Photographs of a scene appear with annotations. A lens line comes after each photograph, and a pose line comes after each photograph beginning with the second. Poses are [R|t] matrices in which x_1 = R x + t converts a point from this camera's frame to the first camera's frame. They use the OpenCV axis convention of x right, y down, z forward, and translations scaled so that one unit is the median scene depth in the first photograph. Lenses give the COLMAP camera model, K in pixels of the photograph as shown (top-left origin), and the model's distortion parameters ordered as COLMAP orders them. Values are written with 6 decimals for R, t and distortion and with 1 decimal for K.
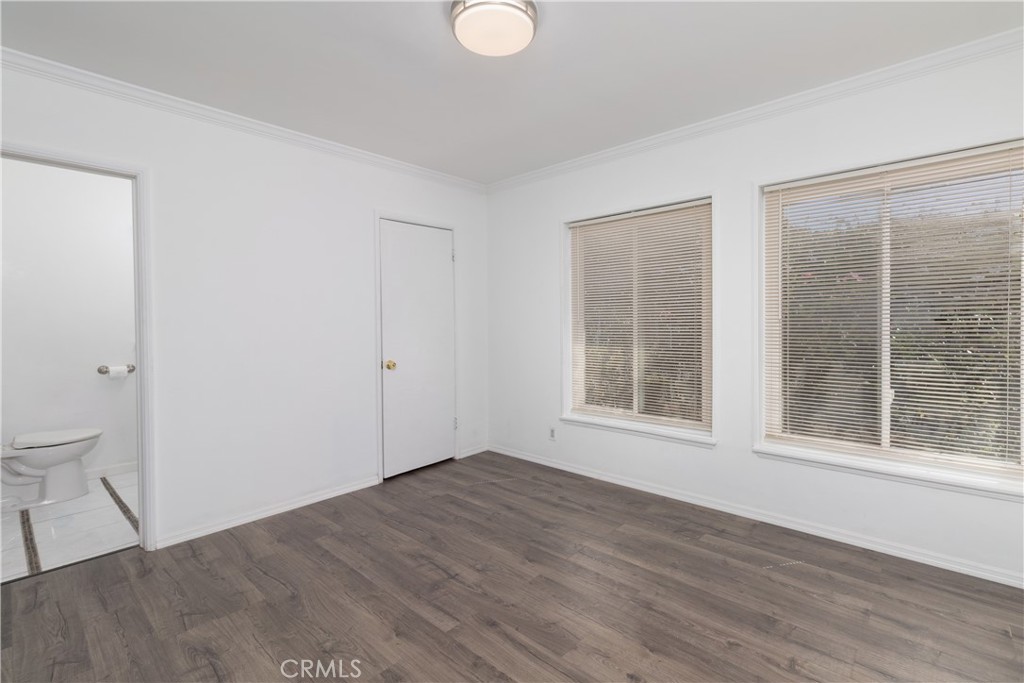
lens RADIAL K [[472.7, 0, 527.6], [0, 472.7, 322.1], [0, 0, 1]] dist [0.001148, 0.000359]
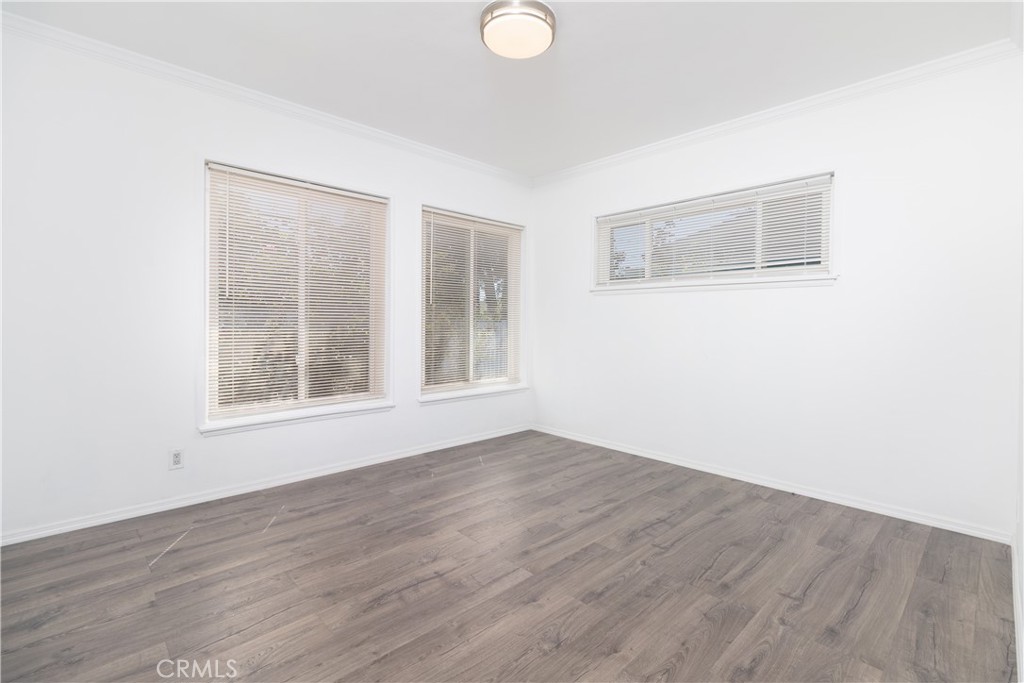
lens RADIAL K [[472.7, 0, 527.6], [0, 472.7, 322.1], [0, 0, 1]] dist [0.001148, 0.000359]
pose [[0.046754, 0.008339, 0.998872, -0.778433], [-0.006796, 0.999945, -0.008030, 0.052181], [-0.998883, -0.006413, 0.046809, 0.595619]]
